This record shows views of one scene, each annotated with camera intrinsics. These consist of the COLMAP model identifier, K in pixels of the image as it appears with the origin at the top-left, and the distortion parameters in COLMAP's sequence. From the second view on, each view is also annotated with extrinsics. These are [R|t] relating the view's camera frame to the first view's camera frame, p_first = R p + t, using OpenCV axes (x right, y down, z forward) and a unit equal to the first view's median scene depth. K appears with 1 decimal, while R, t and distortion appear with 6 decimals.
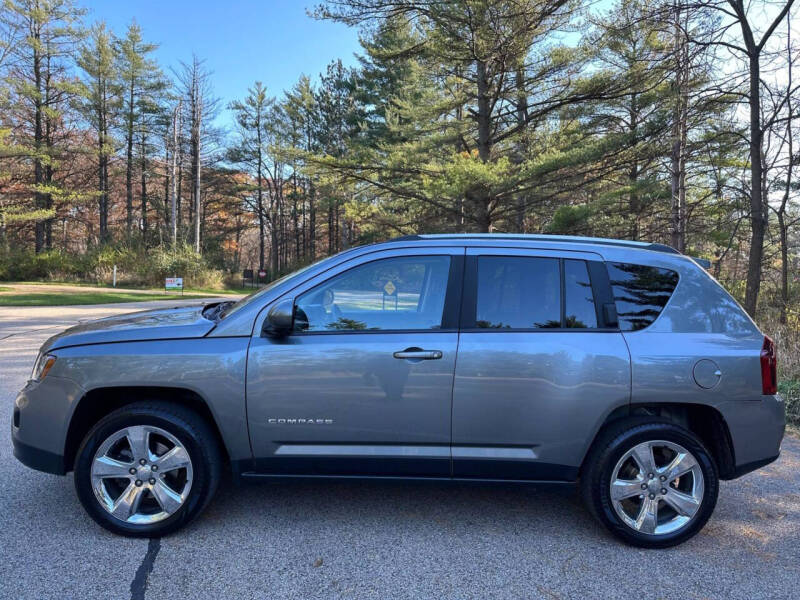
lens RADIAL K [[581.6, 0, 403.7], [0, 581.6, 286.2], [0, 0, 1]] dist [0.069666, -0.099366]
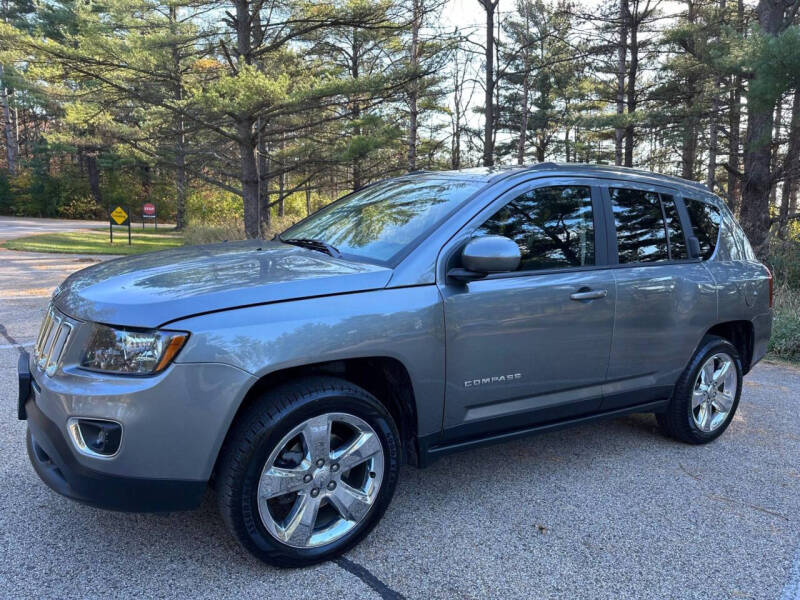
lens RADIAL K [[581.6, 0, 403.7], [0, 581.6, 286.2], [0, 0, 1]] dist [0.069666, -0.099366]
pose [[0.850675, -0.053323, 0.522981, -0.719024], [-0.010505, 0.992919, 0.118325, -0.003424], [-0.525587, -0.106150, 0.844091, 0.360692]]
